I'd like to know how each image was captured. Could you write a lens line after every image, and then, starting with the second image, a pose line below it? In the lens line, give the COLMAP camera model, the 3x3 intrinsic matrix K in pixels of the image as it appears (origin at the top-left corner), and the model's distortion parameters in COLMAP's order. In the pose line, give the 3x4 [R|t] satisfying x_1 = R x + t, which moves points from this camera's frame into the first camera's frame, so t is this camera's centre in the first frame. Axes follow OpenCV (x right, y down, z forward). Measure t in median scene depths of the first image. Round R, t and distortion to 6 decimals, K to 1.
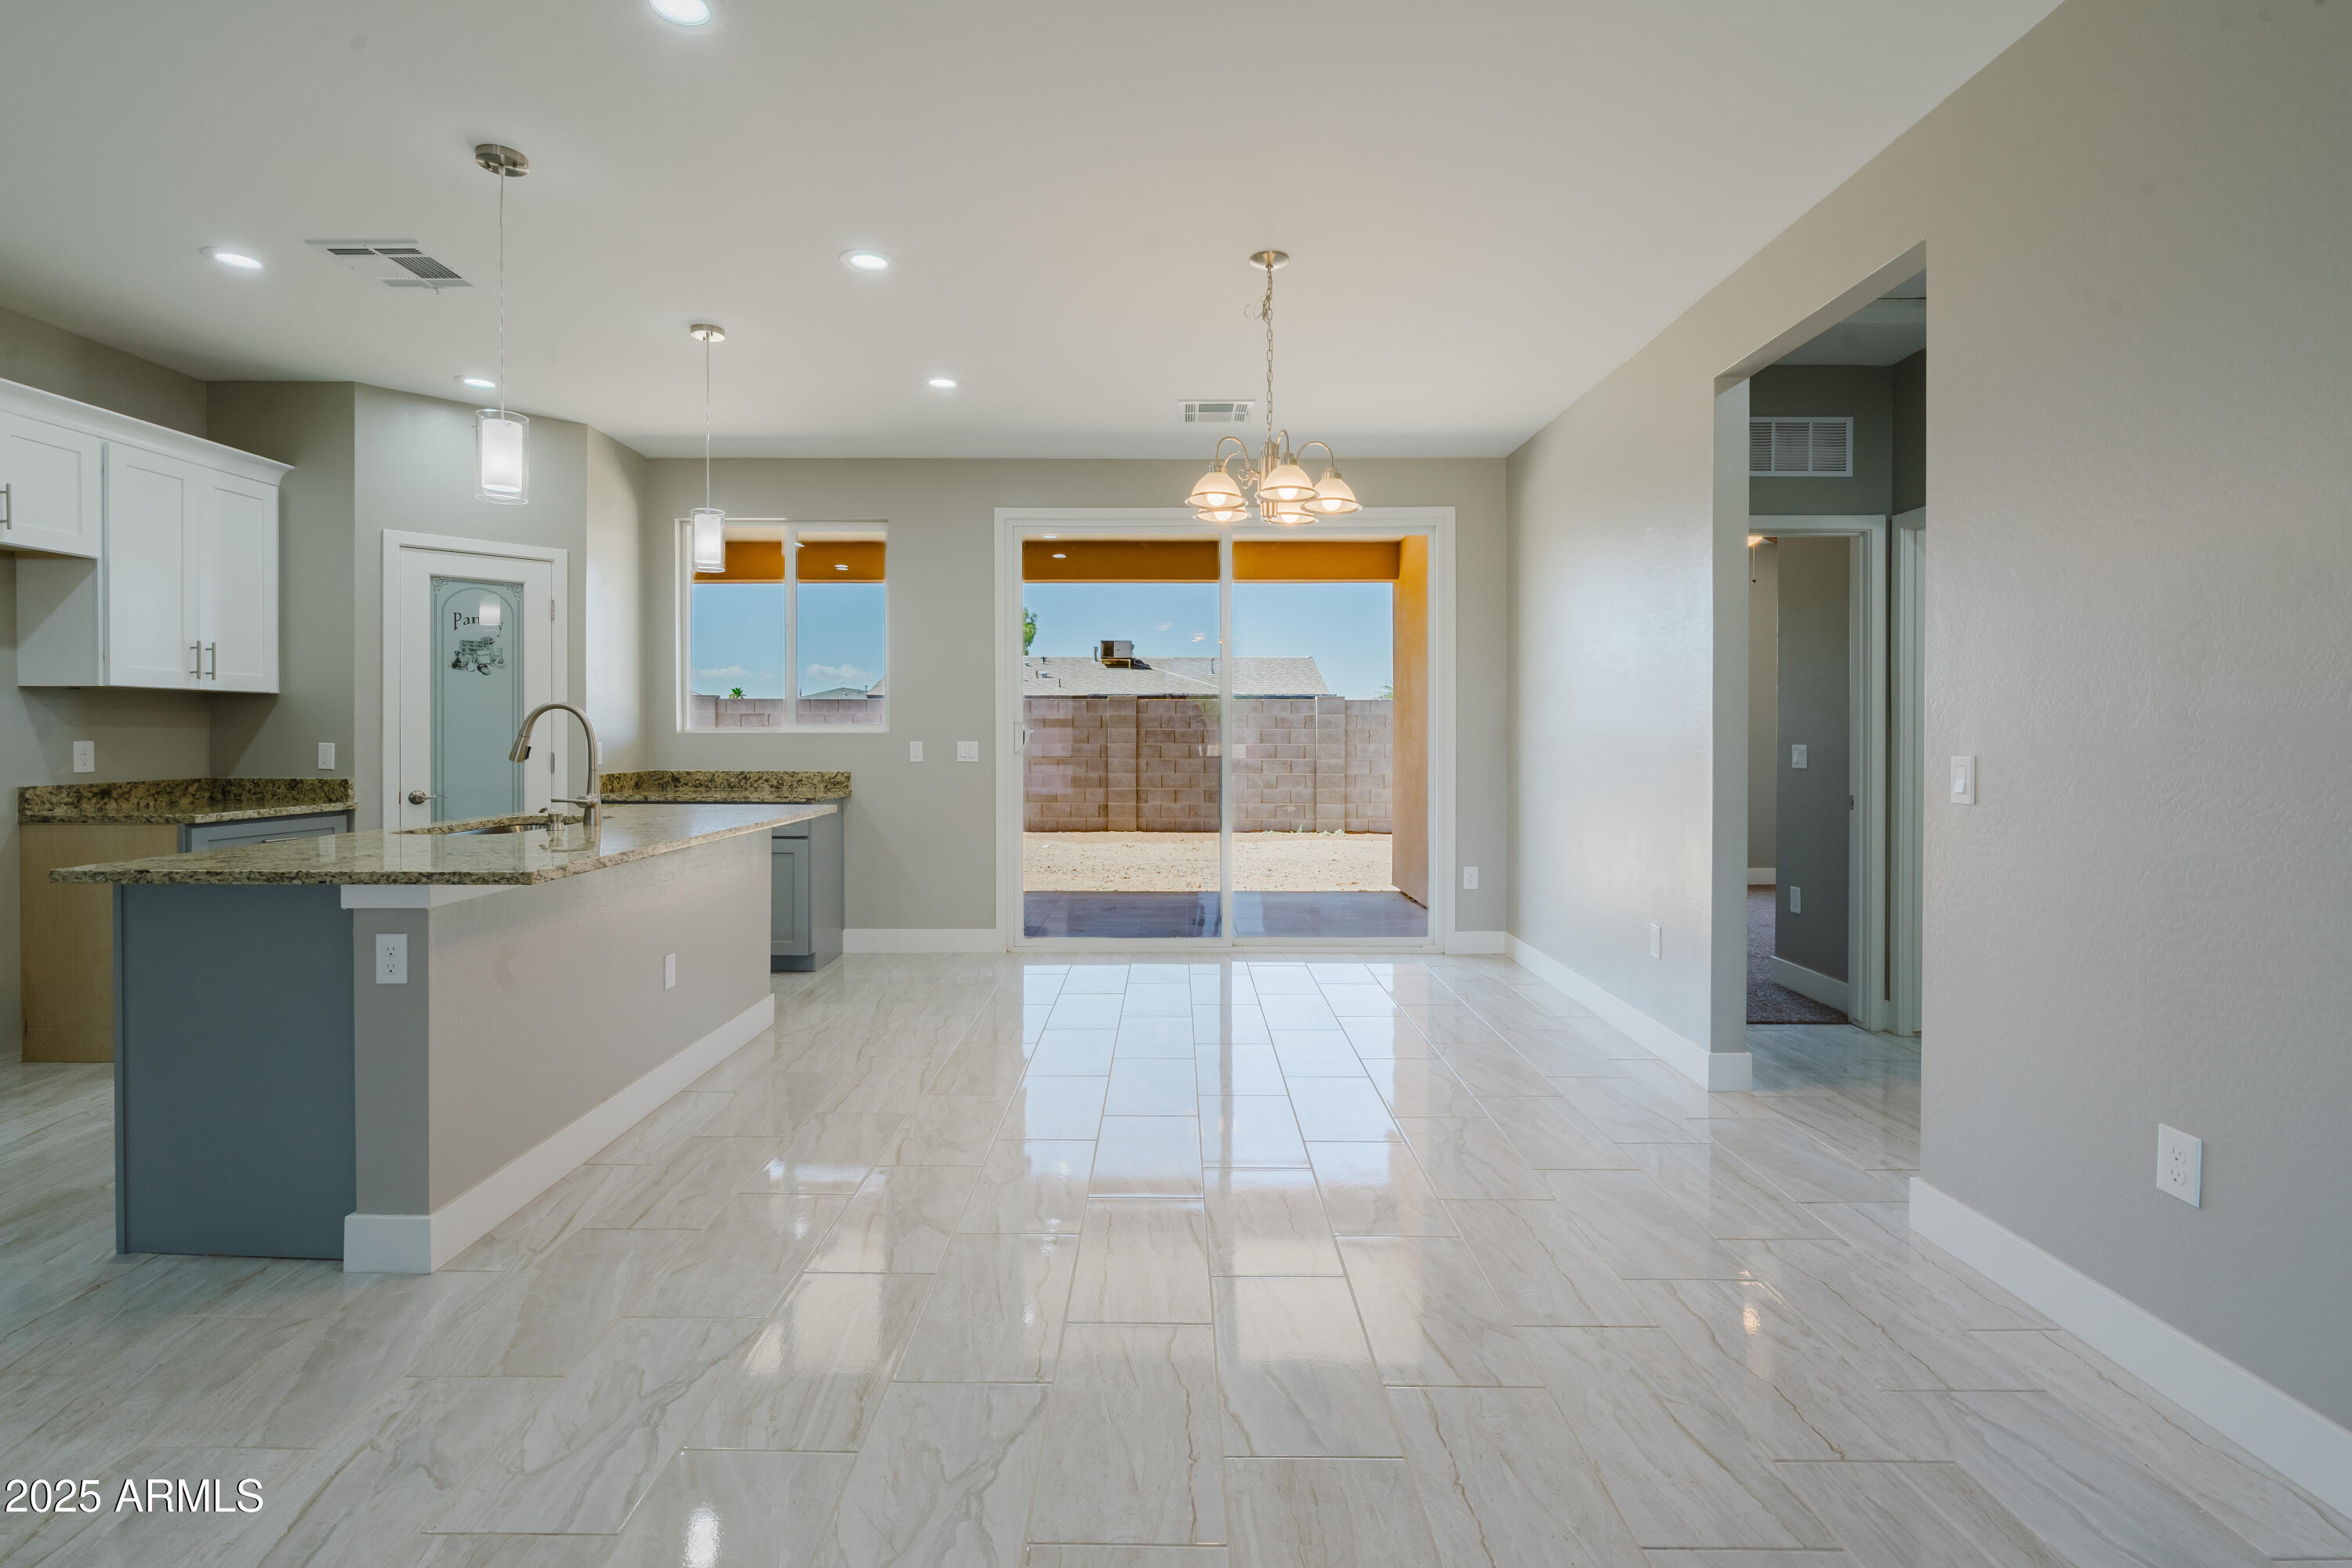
lens RADIAL K [[1096.5, 0, 1167.0], [0, 1096.5, 721.4], [0, 0, 1]] dist [-0.001483, 0.000612]
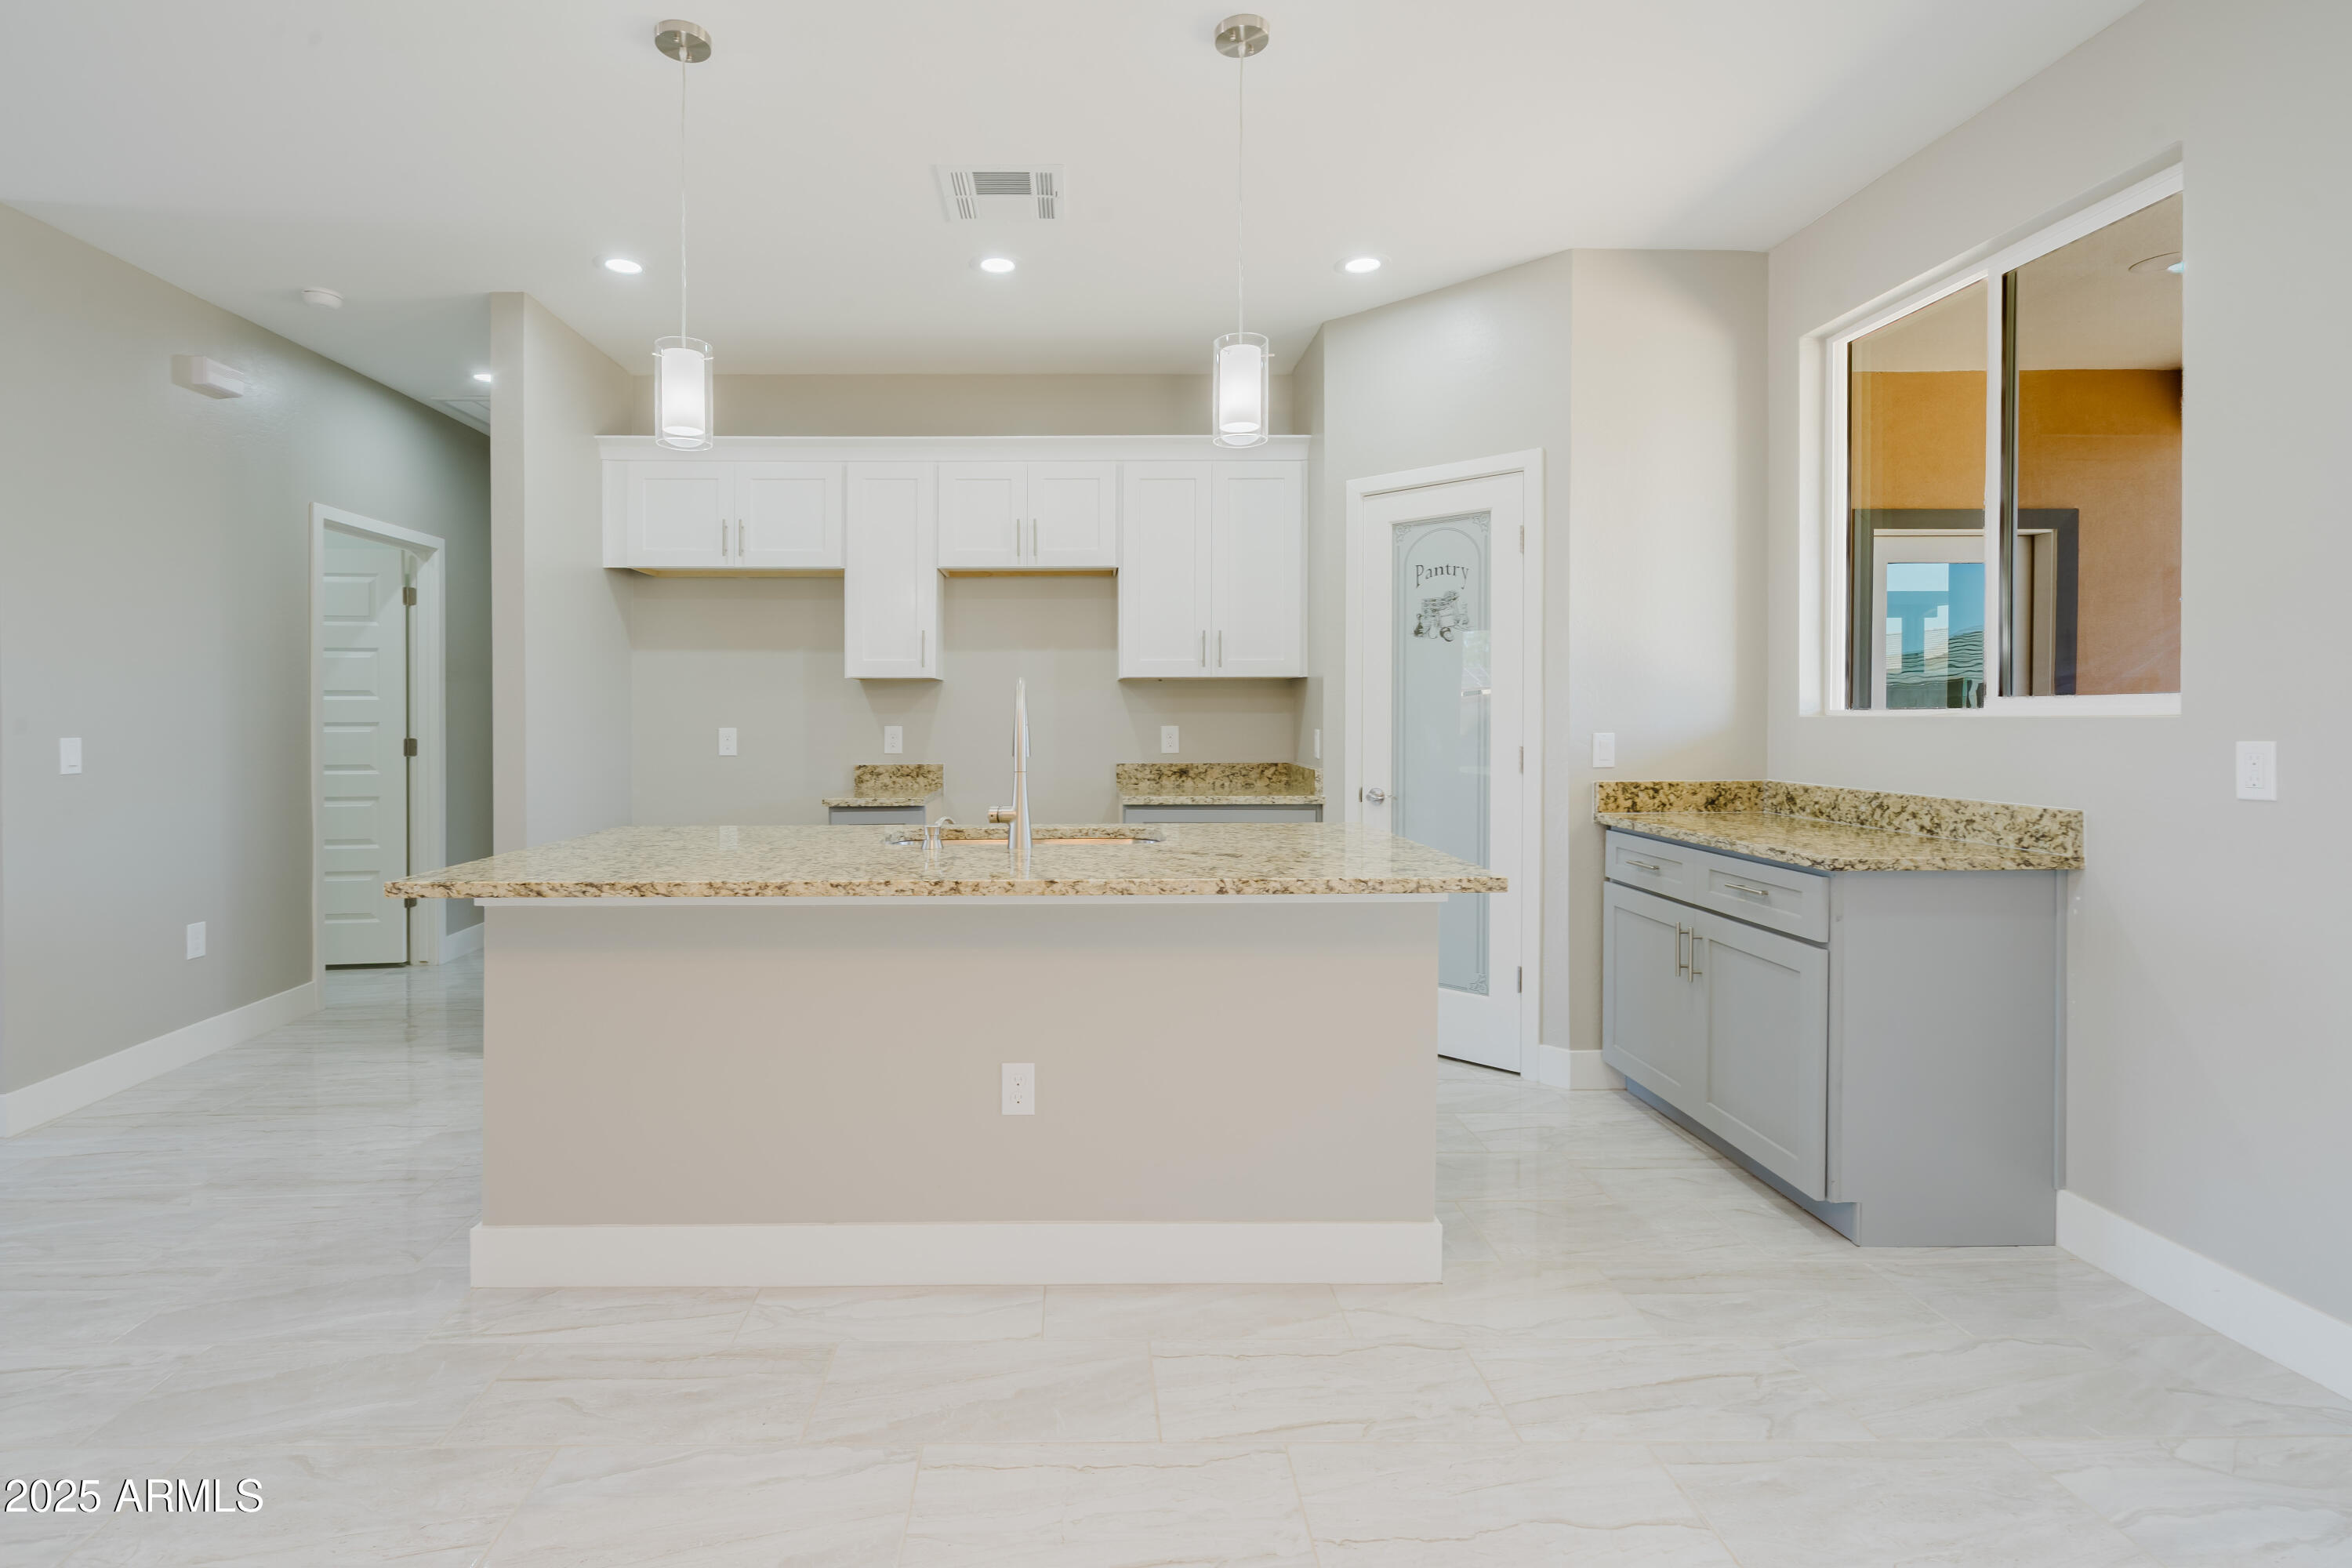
lens RADIAL K [[1105.9, 0, 1082.8], [0, 1105.9, 723.3], [0, 0, 1]] dist [-0.003955, 0.000209]
pose [[0.007378, 0.004436, -0.999963, 0.149138], [0.013482, 0.999899, 0.004535, 0.007548], [0.999882, -0.013515, 0.007317, 0.782222]]
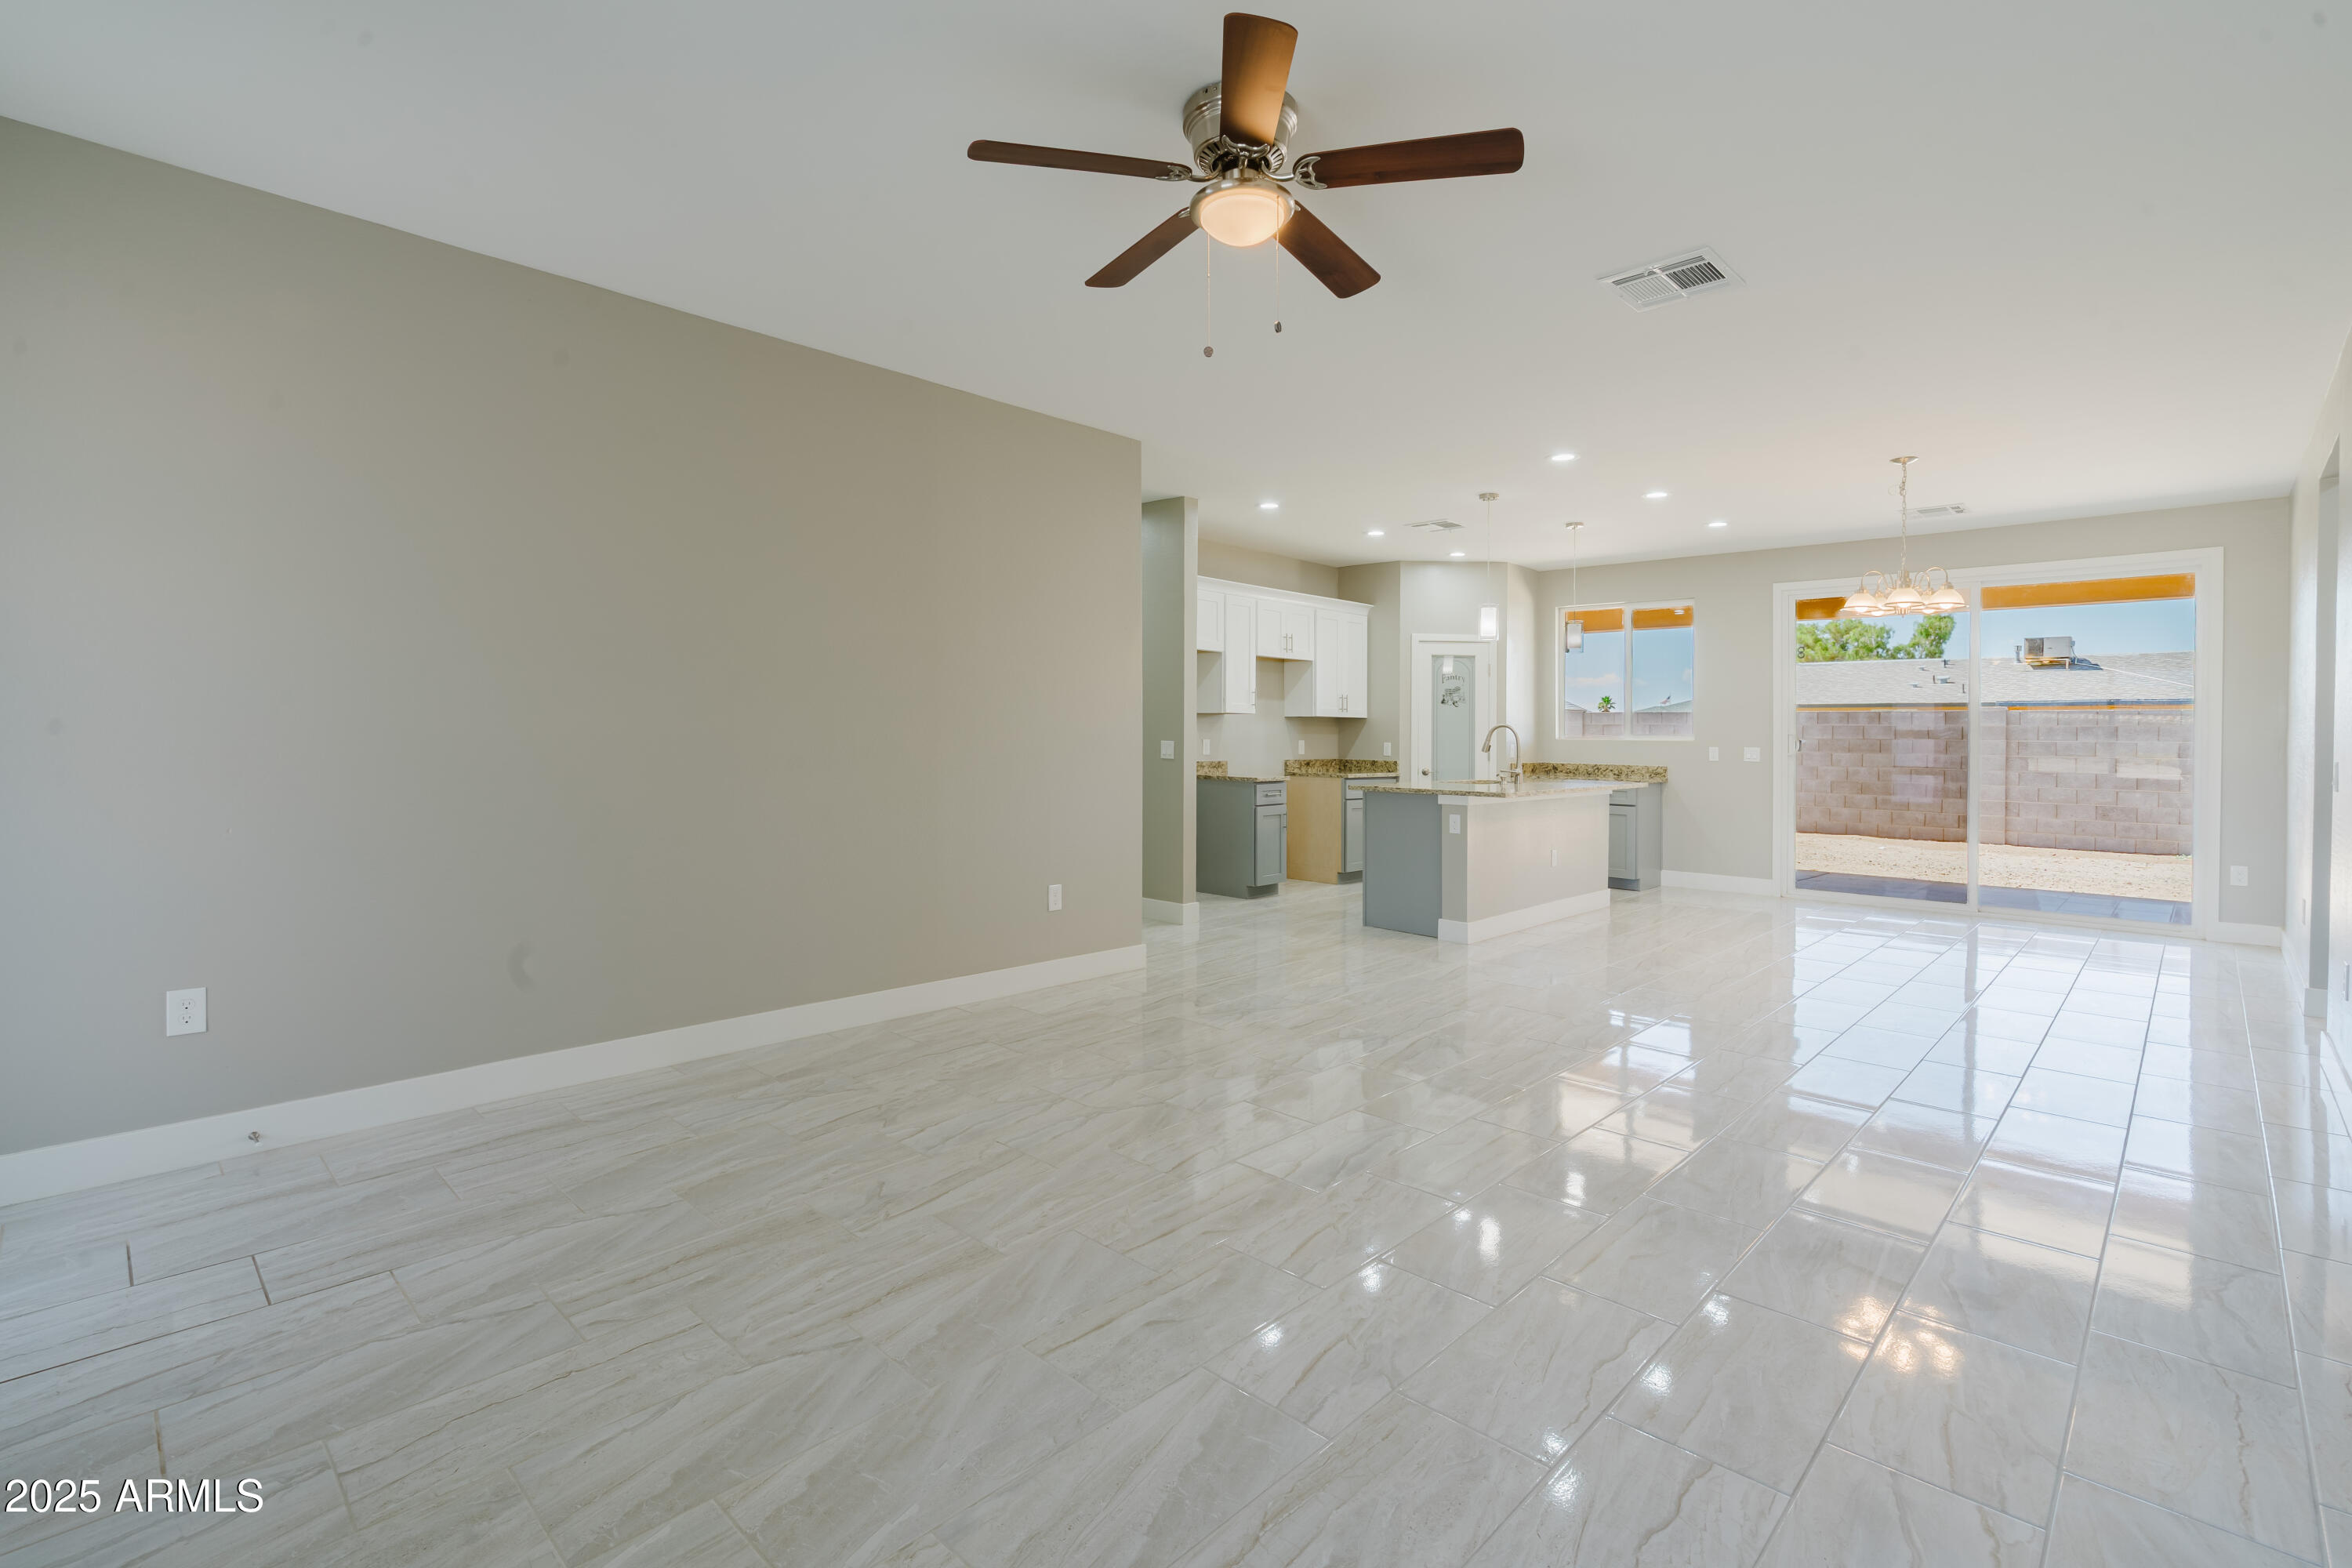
lens RADIAL K [[1103.8, 0, 1172.7], [0, 1103.8, 733.8], [0, 0, 1]] dist [0.000319, 0.000252]
pose [[0.731860, 0.007724, -0.681411, 0.312942], [-0.004227, 0.999968, 0.006794, -0.008585], [0.681442, -0.002092, 0.731869, -0.726617]]
